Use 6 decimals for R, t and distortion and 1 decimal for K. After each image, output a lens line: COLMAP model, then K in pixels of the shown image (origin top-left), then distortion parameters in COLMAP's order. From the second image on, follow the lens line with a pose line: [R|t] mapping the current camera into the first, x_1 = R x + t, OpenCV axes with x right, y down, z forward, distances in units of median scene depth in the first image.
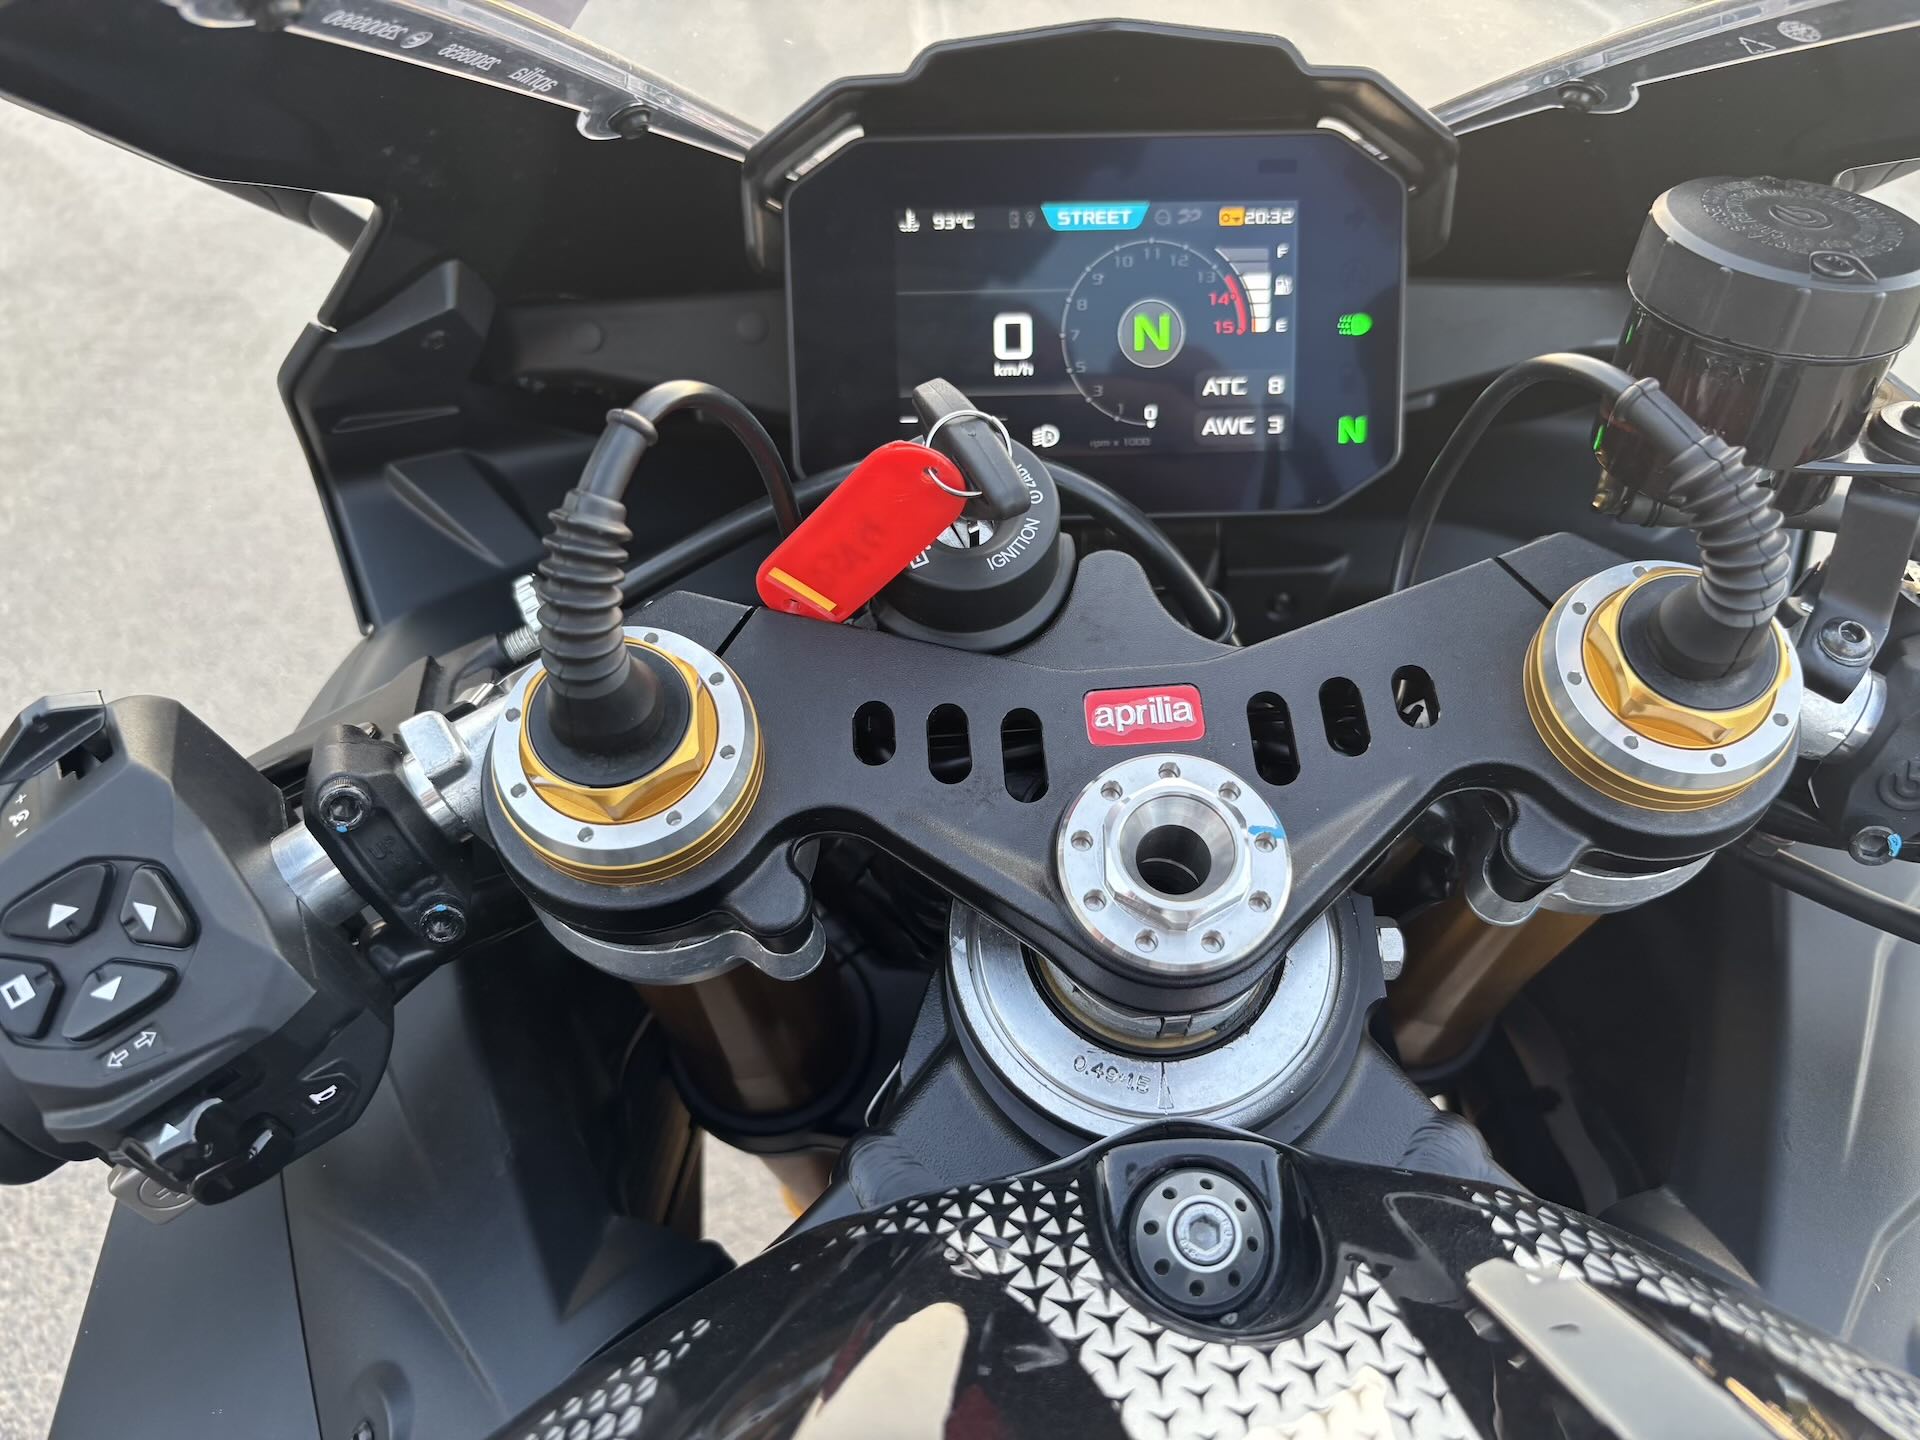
lens RADIAL K [[1484.4, 0, 974.4], [0, 1484.4, 725.7], [0, 0, 1]] dist [0.029111, -0.065012]
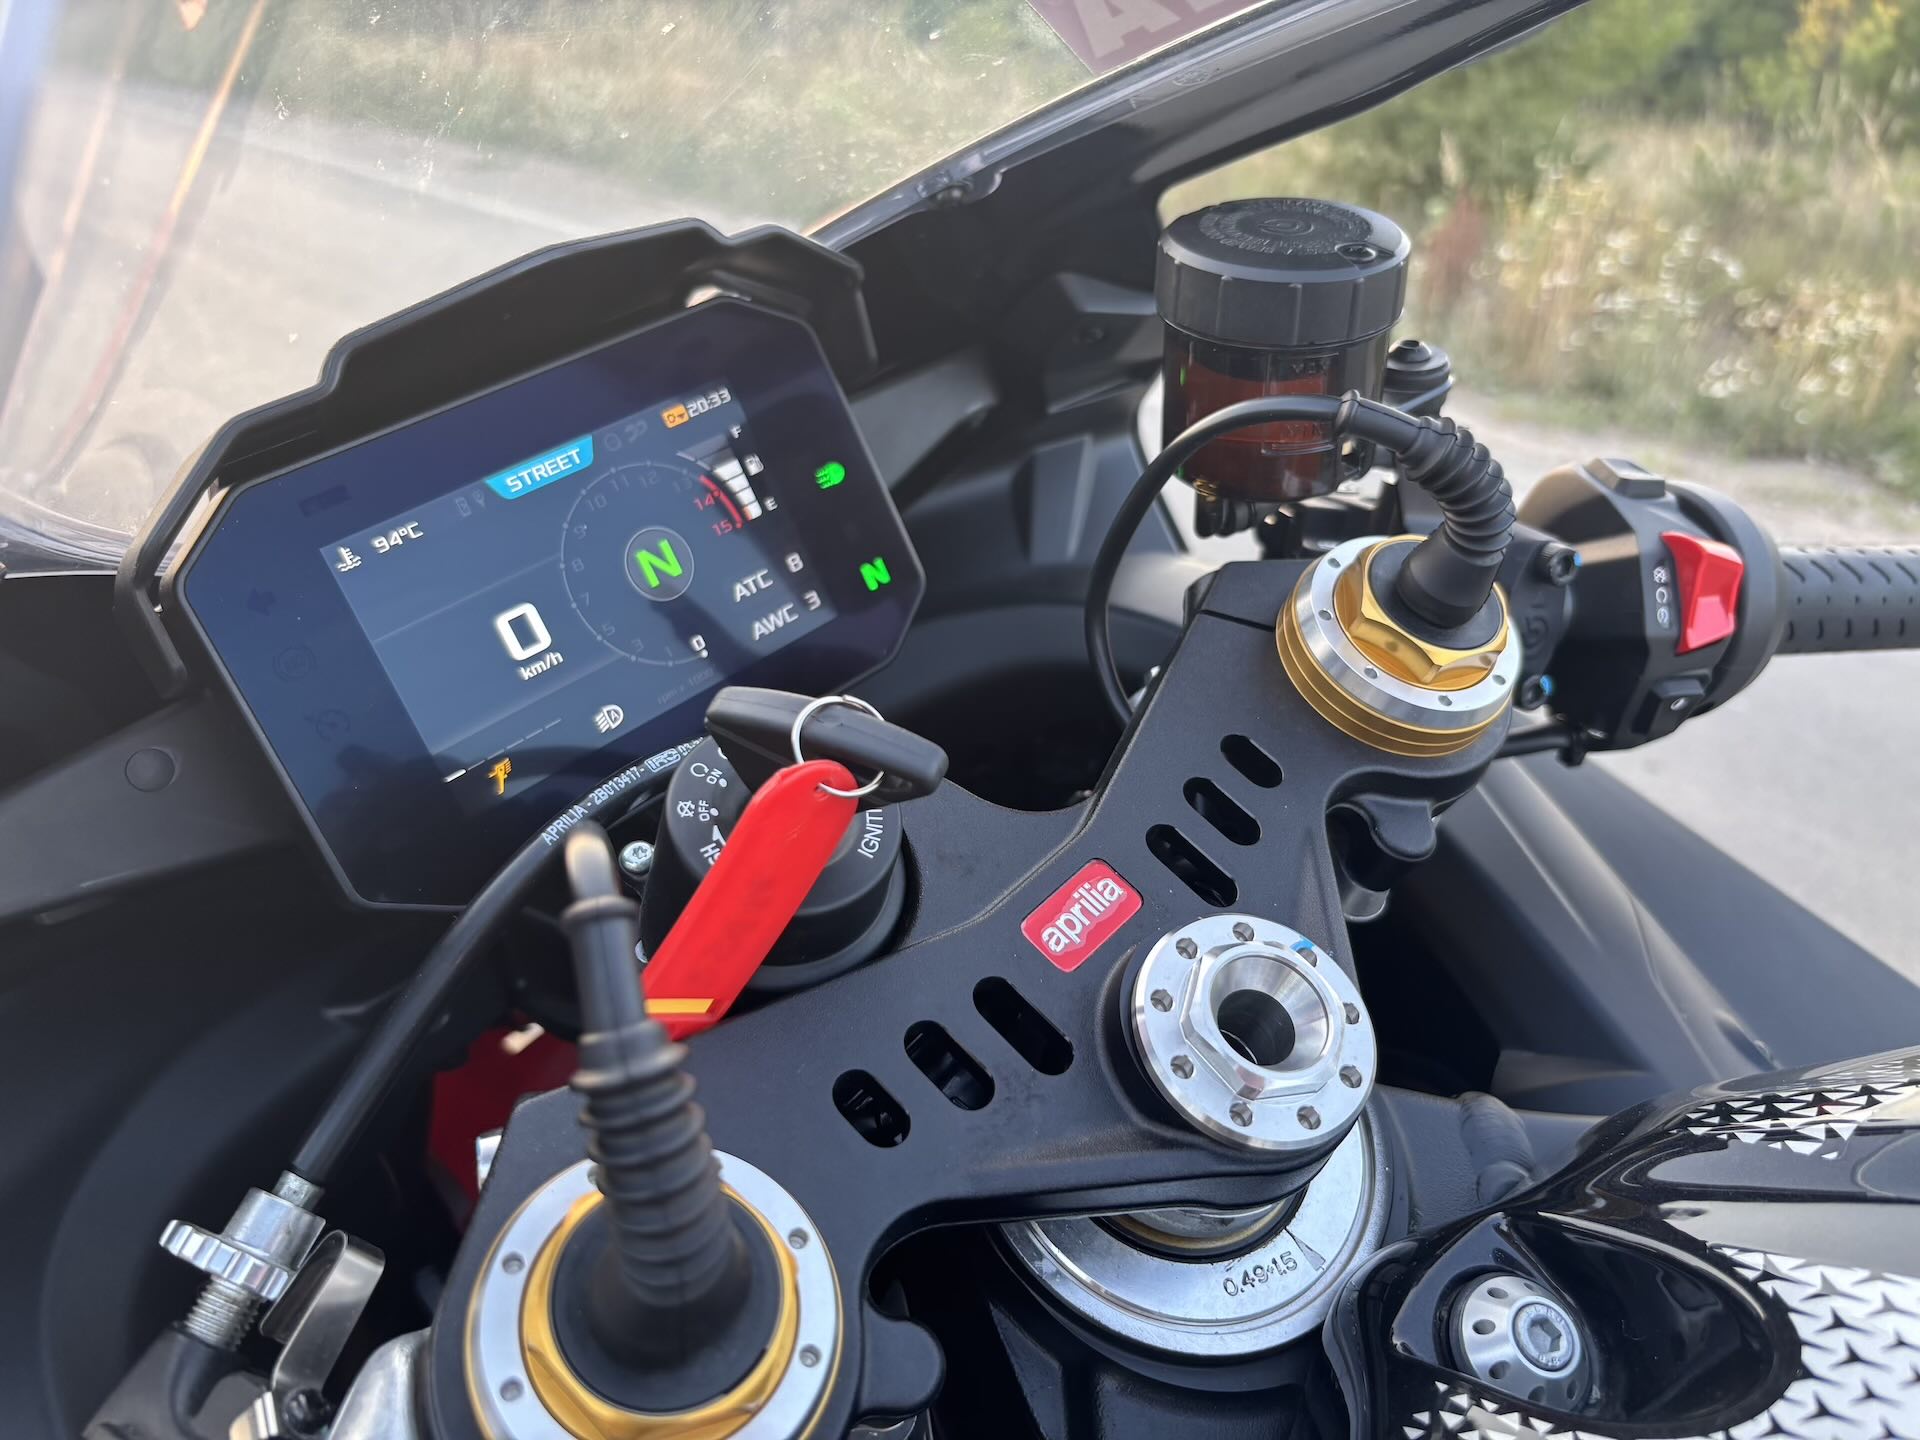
lens RADIAL K [[1494.9, 0, 961.9], [0, 1494.9, 752.1], [0, 0, 1]] dist [-0.003281, -0.004777]
pose [[0.715602, -0.449367, 0.534774, -0.366702], [0.493065, 0.867255, 0.068959, -0.185424], [-0.494773, 0.214331, 0.842177, 0.251380]]
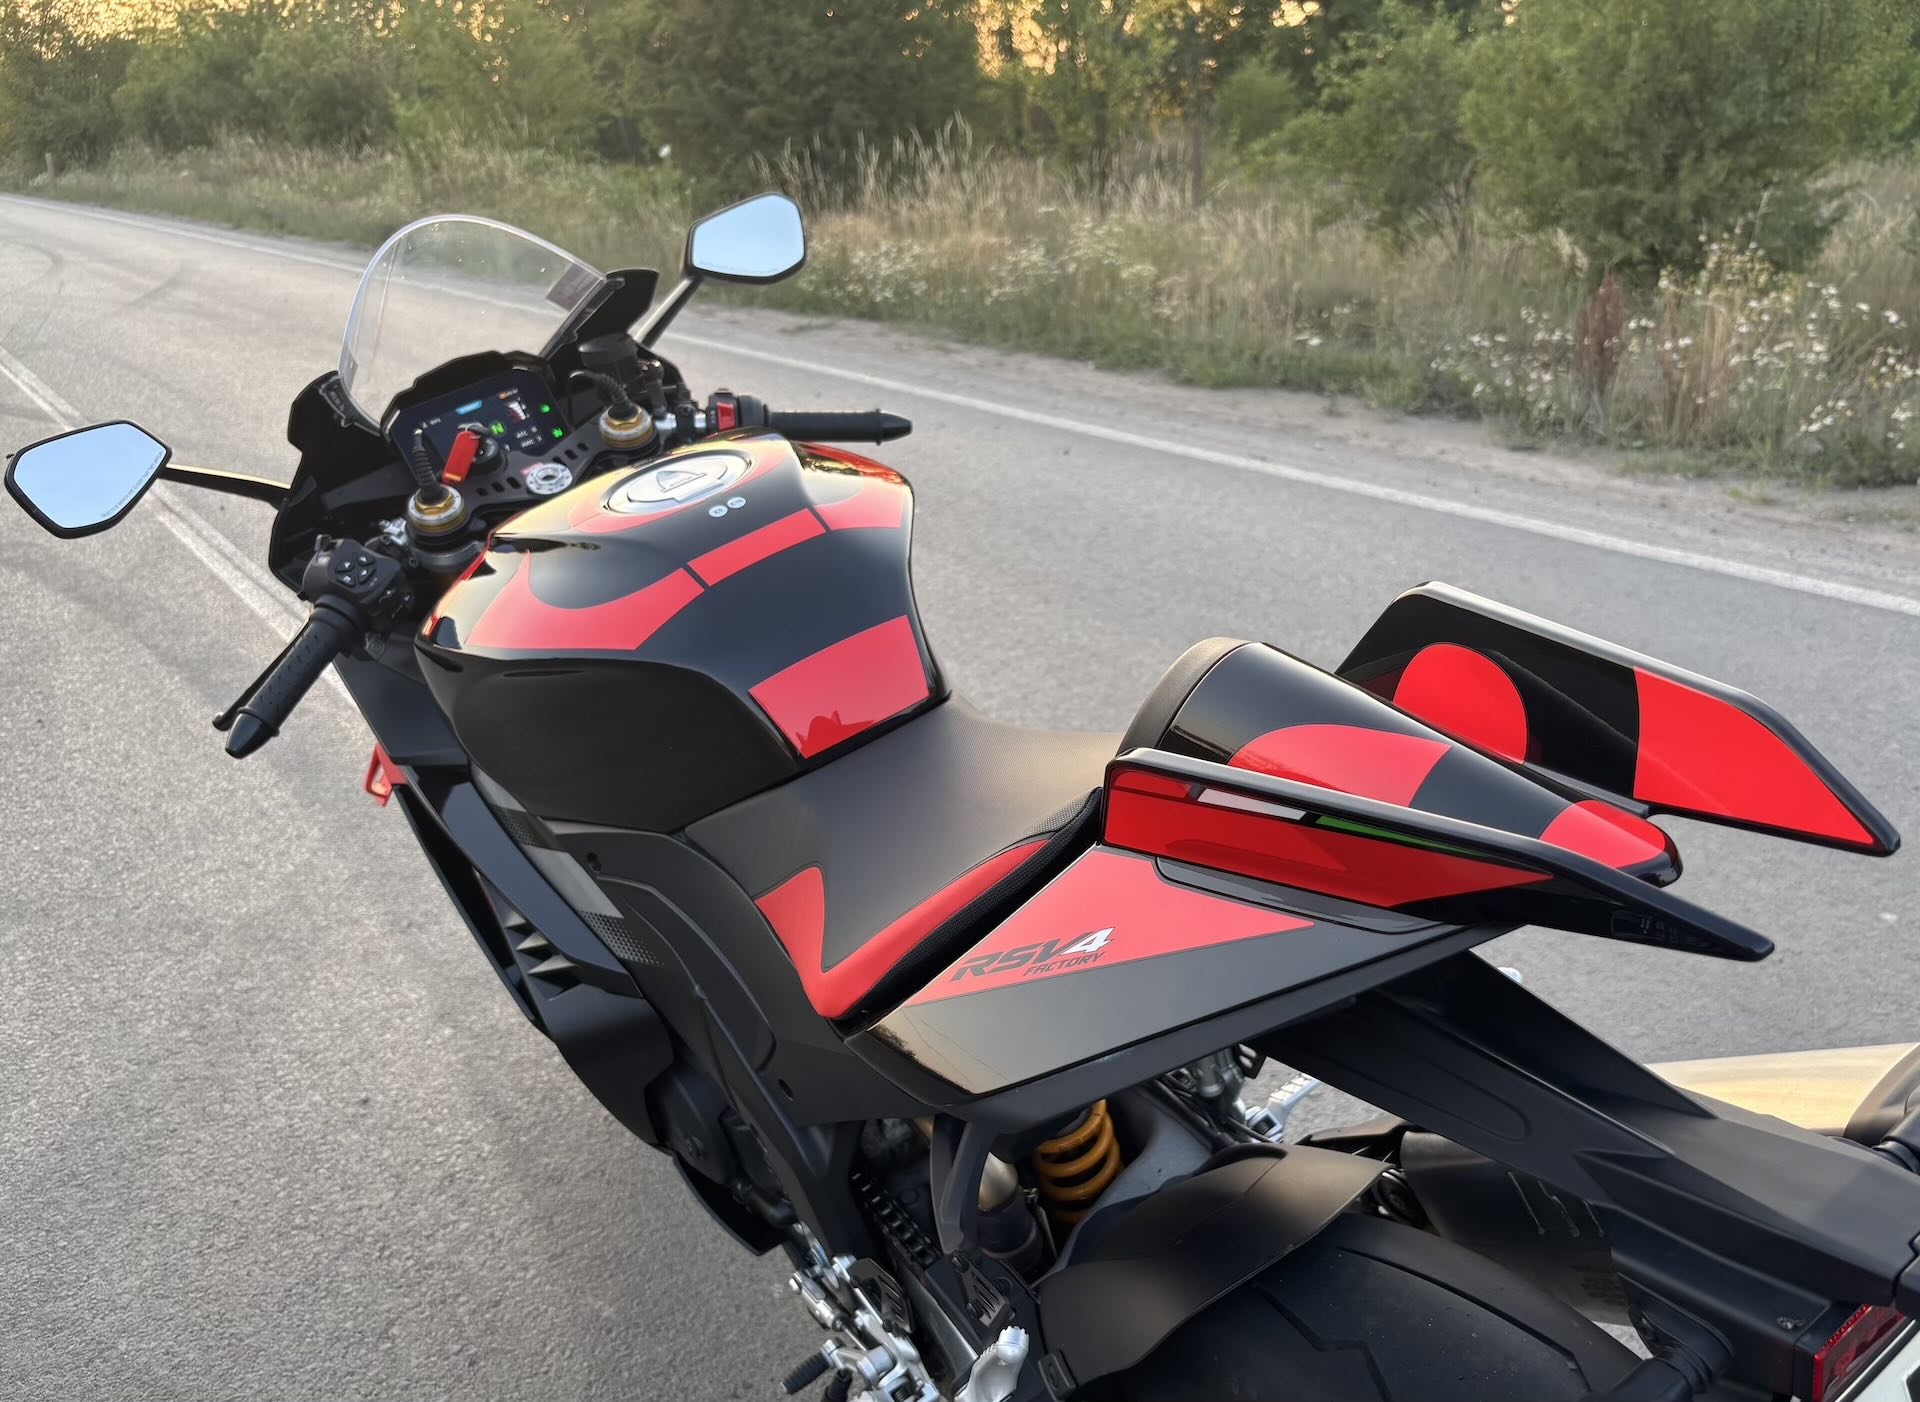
lens RADIAL K [[1561.1, 0, 1031.4], [0, 1561.1, 797.3], [0, 0, 1]] dist [-0.005473, -0.013714]
pose [[0.807395, -0.433171, 0.400596, -1.056554], [0.506096, 0.857466, -0.092836, 2.167149], [-0.303283, 0.277695, 0.911540, -3.769819]]
